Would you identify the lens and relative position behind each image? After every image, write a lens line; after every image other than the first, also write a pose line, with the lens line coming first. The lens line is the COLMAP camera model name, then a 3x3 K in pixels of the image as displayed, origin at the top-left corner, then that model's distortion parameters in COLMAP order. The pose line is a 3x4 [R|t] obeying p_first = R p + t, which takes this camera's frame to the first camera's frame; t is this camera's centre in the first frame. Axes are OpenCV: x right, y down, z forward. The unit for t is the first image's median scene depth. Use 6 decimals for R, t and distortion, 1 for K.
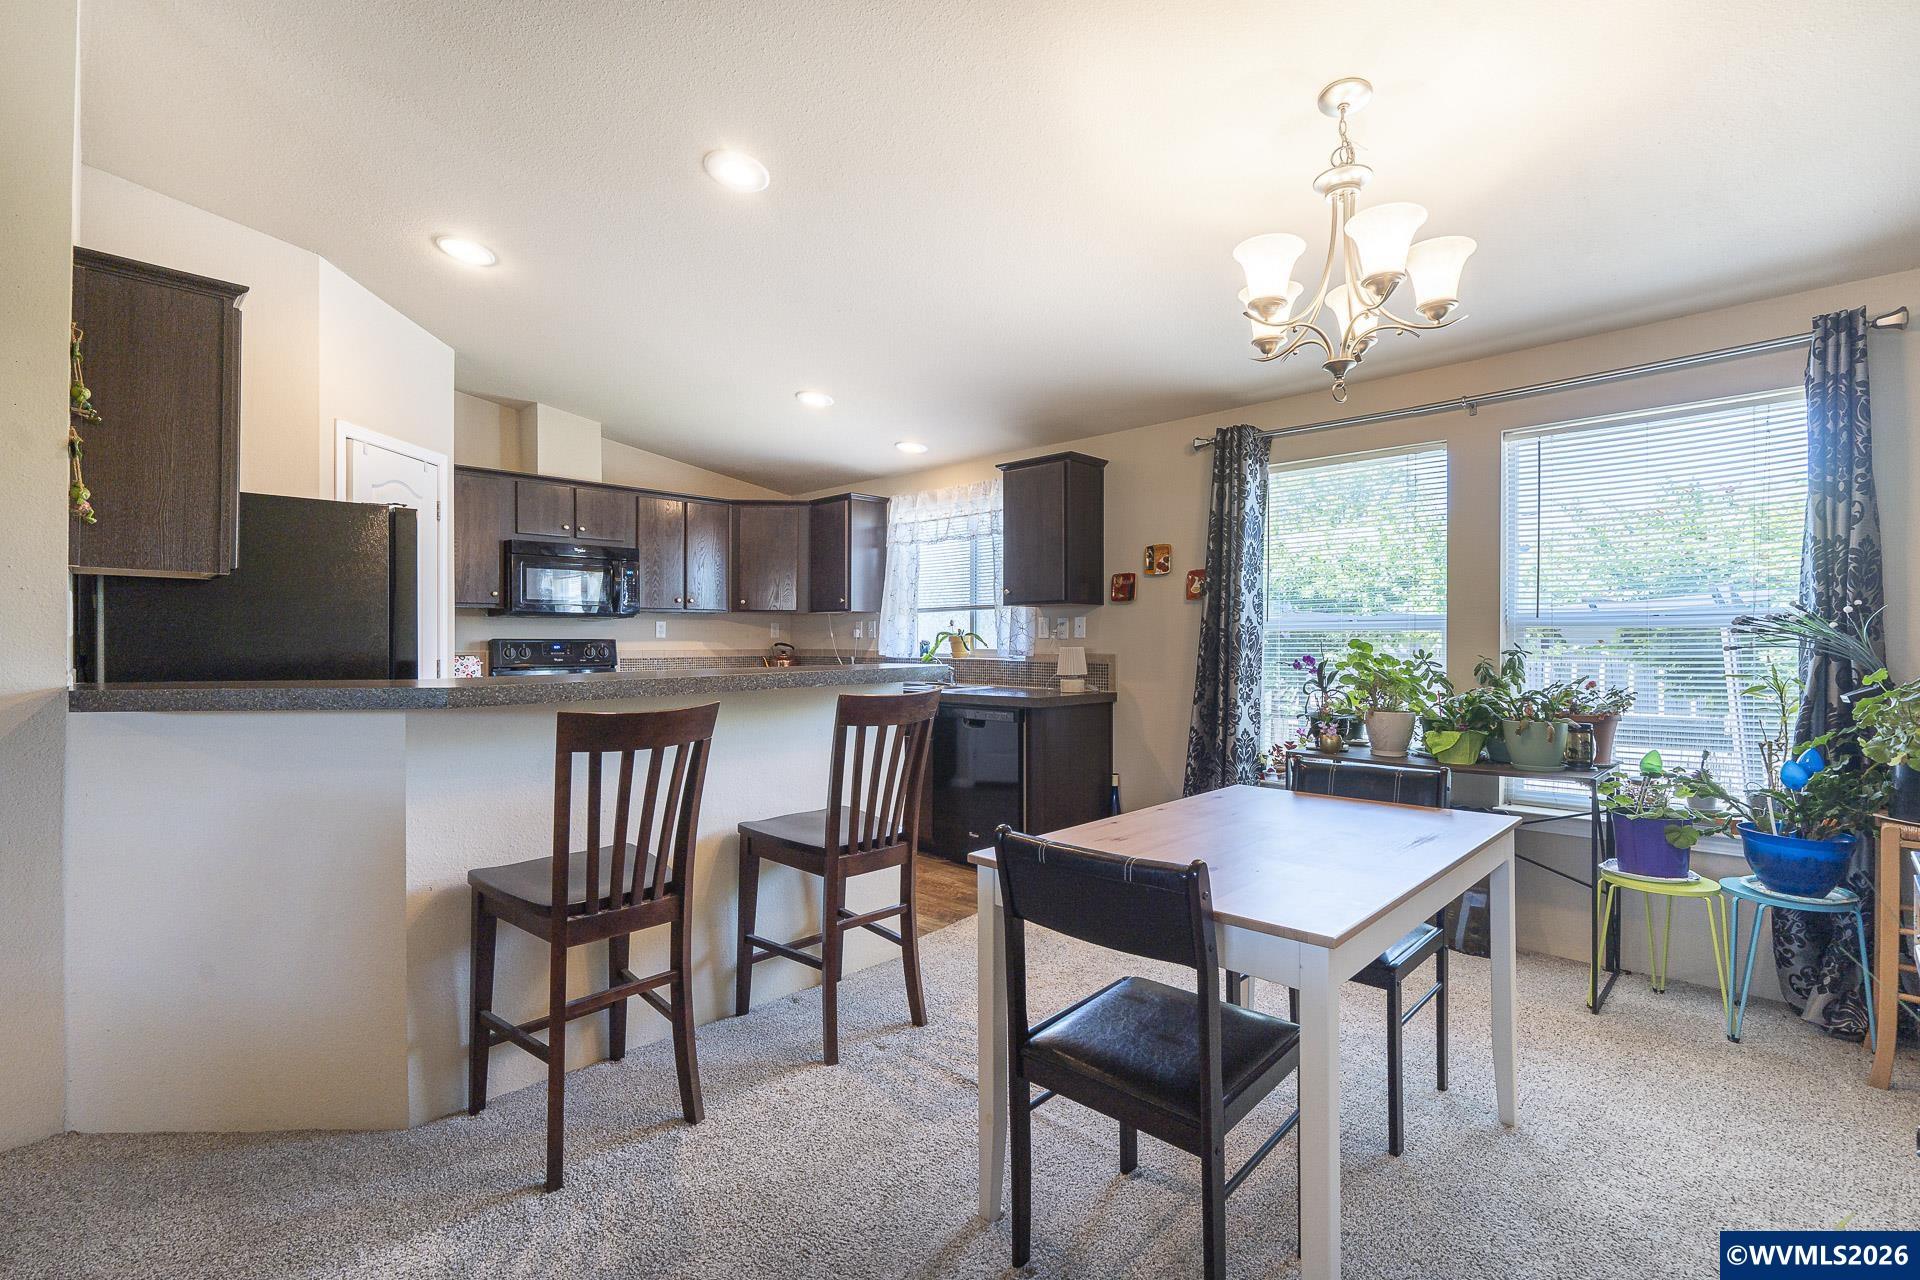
lens RADIAL K [[858.1, 0, 960.0], [0, 858.1, 640.0], [0, 0, 1]] dist [-0.000985, 0.000185]
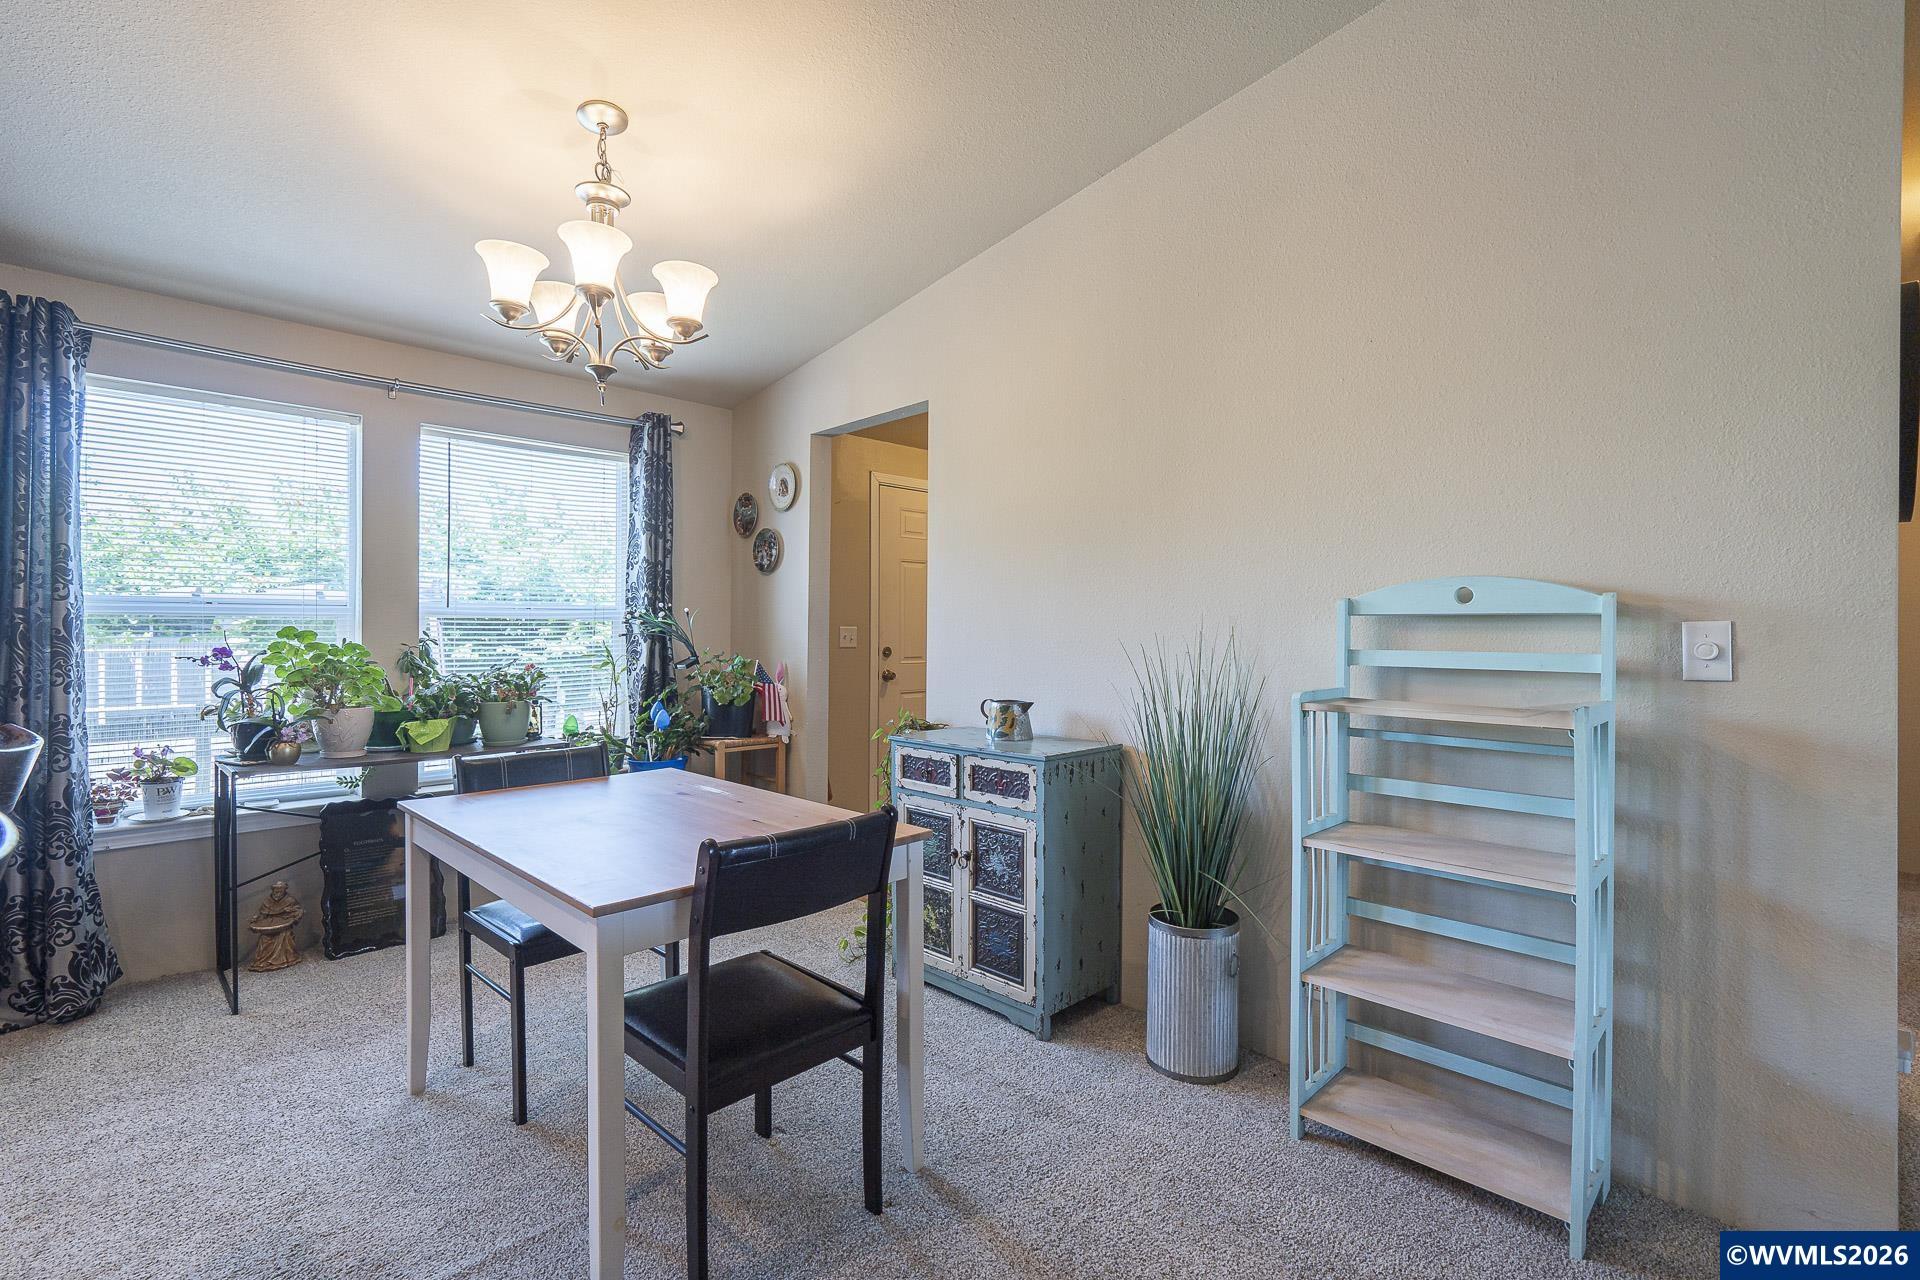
lens RADIAL K [[880.6, 0, 969.0], [0, 880.6, 632.8], [0, 0, 1]] dist [-0.002472, -0.000181]
pose [[-0.006111, -0.005343, 0.999967, -0.309612], [-0.006618, 0.999964, 0.005303, -0.003152], [-0.999959, -0.006585, -0.006146, 0.260346]]
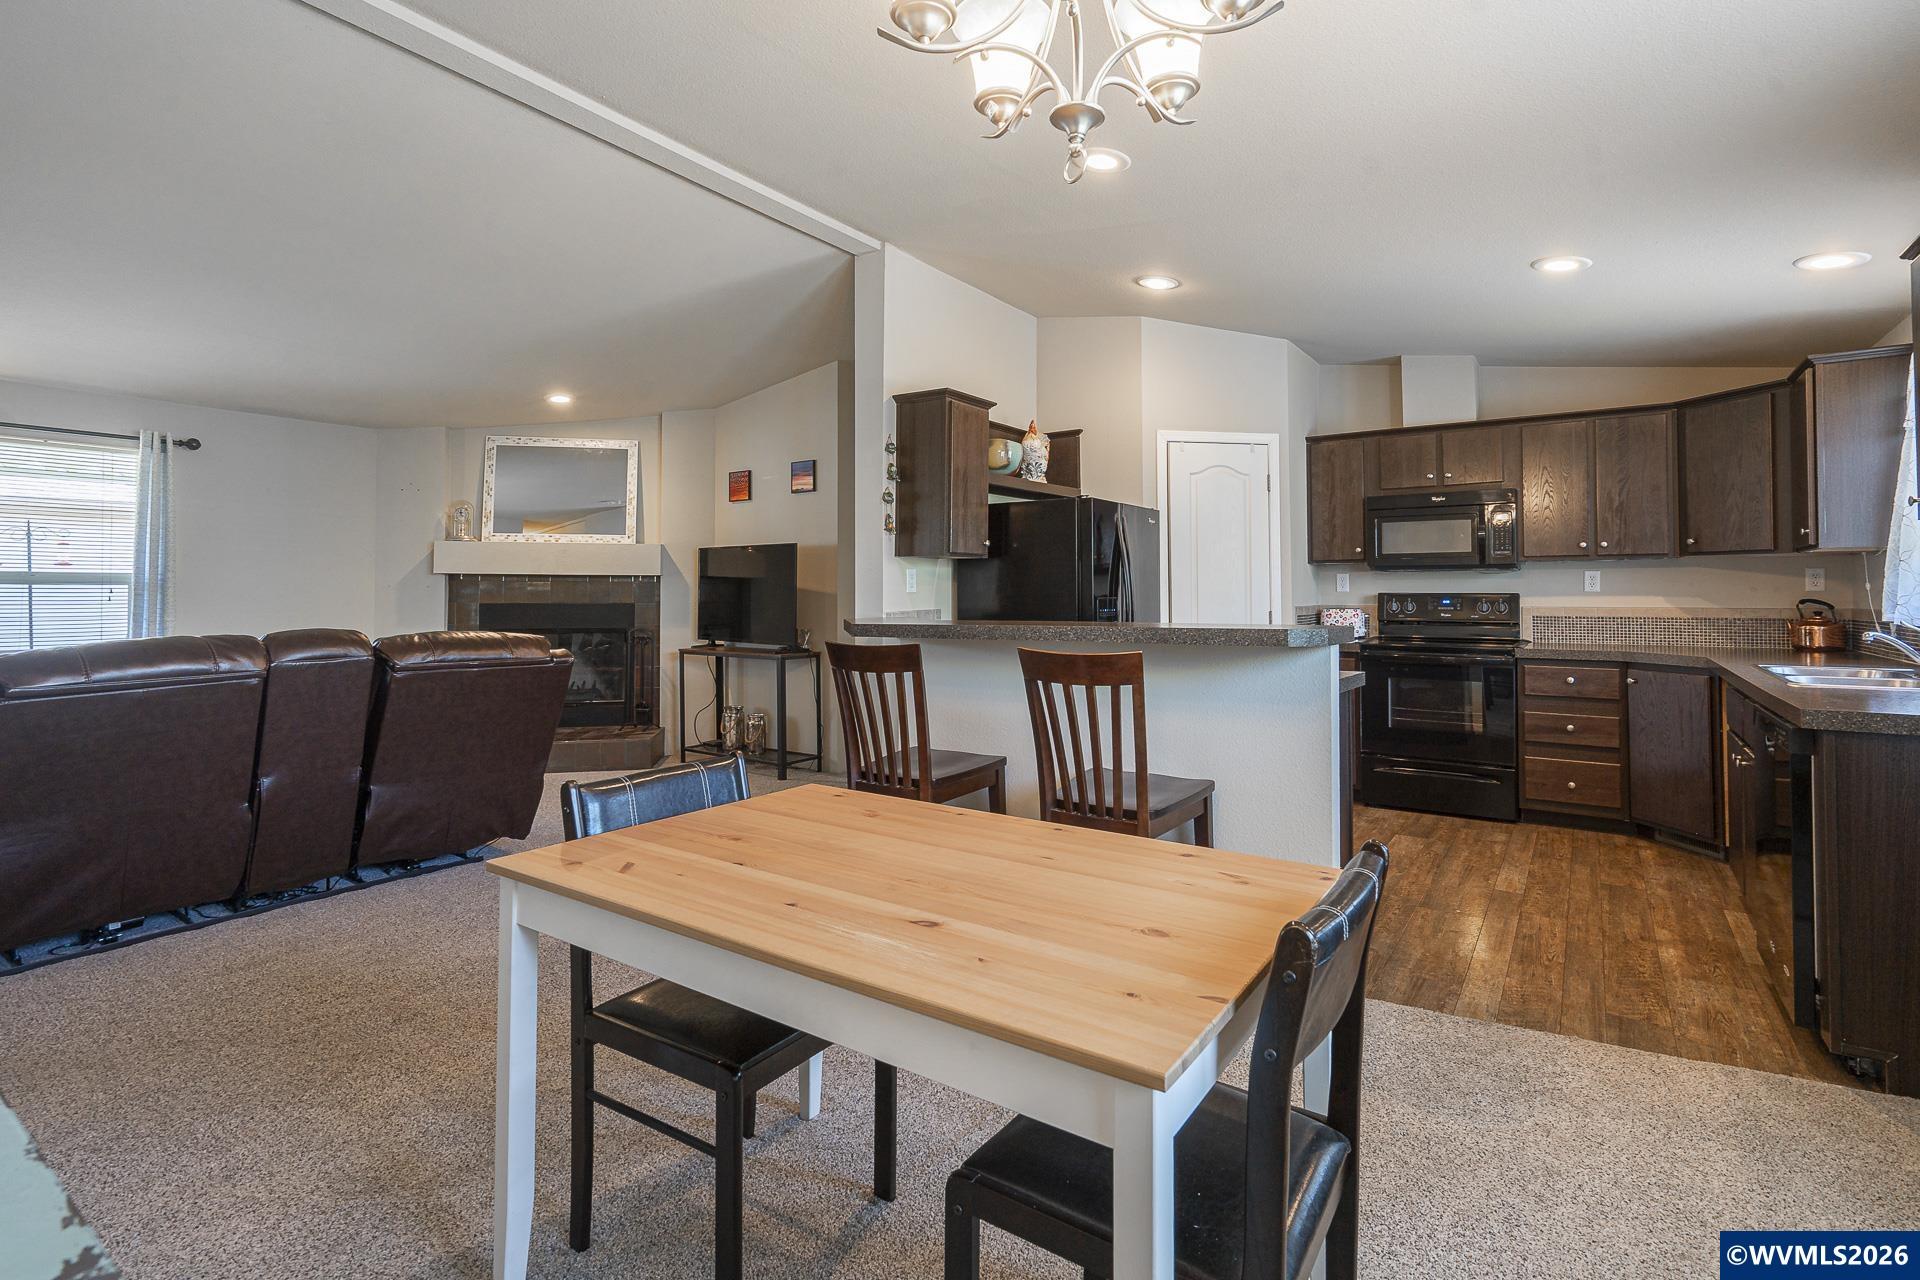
lens RADIAL K [[896.4, 0, 982.0], [0, 896.4, 571.1], [0, 0, 1]] dist [0.000490, 0.000670]
pose [[0.183249, -0.023117, -0.982795, 0.501763], [0.000579, 0.999726, -0.023408, -0.002980], [0.983066, 0.003721, 0.183212, 0.379189]]
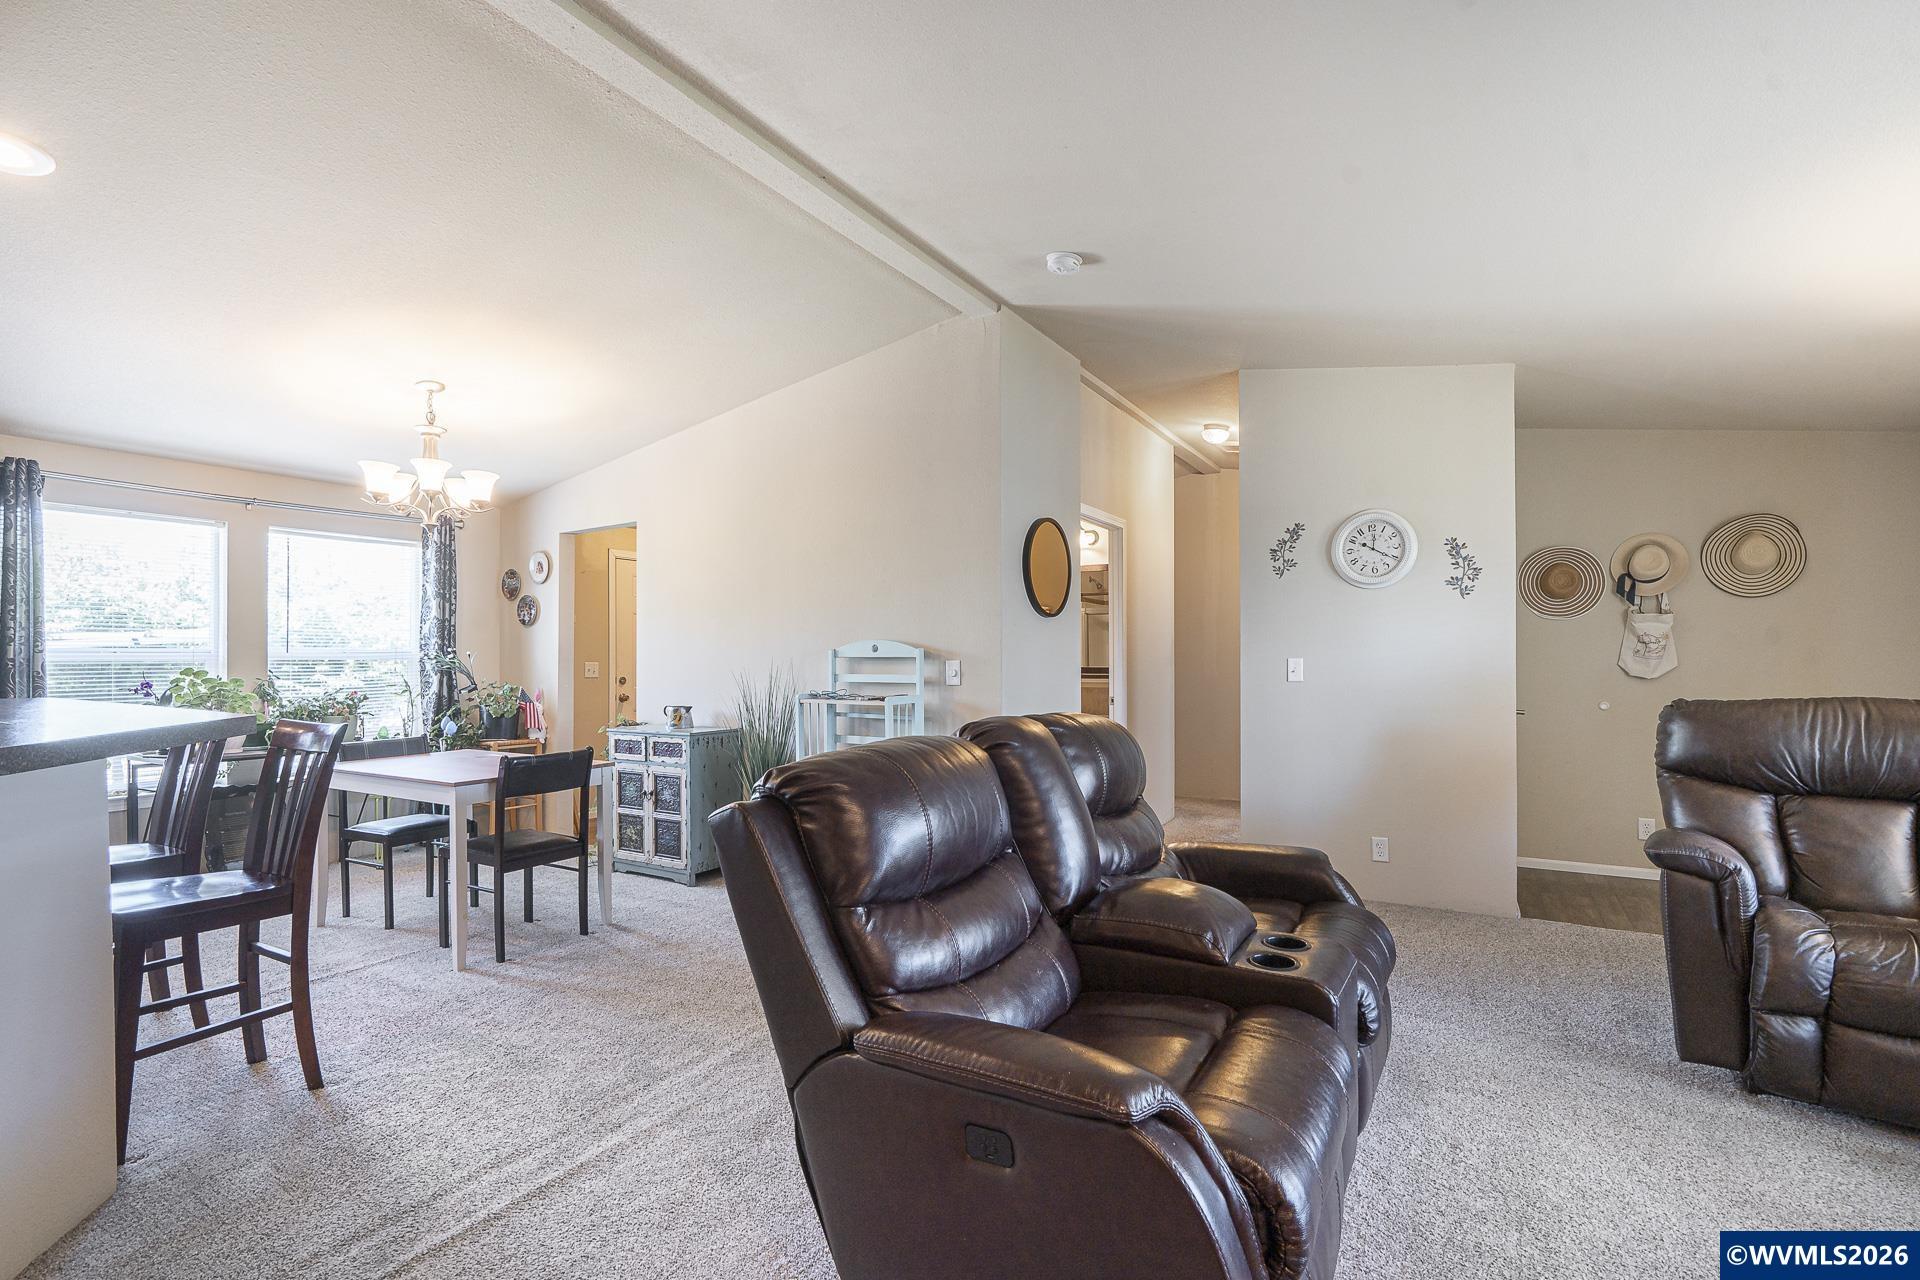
lens RADIAL K [[882.1, 0, 954.1], [0, 882.1, 651.2], [0, 0, 1]] dist [-0.004128, -0.000089]
pose [[-0.231348, 0.007186, 0.972844, -0.823948], [0.001977, 0.999974, -0.006916, -0.011435], [-0.972869, 0.000324, -0.231356, 0.149394]]
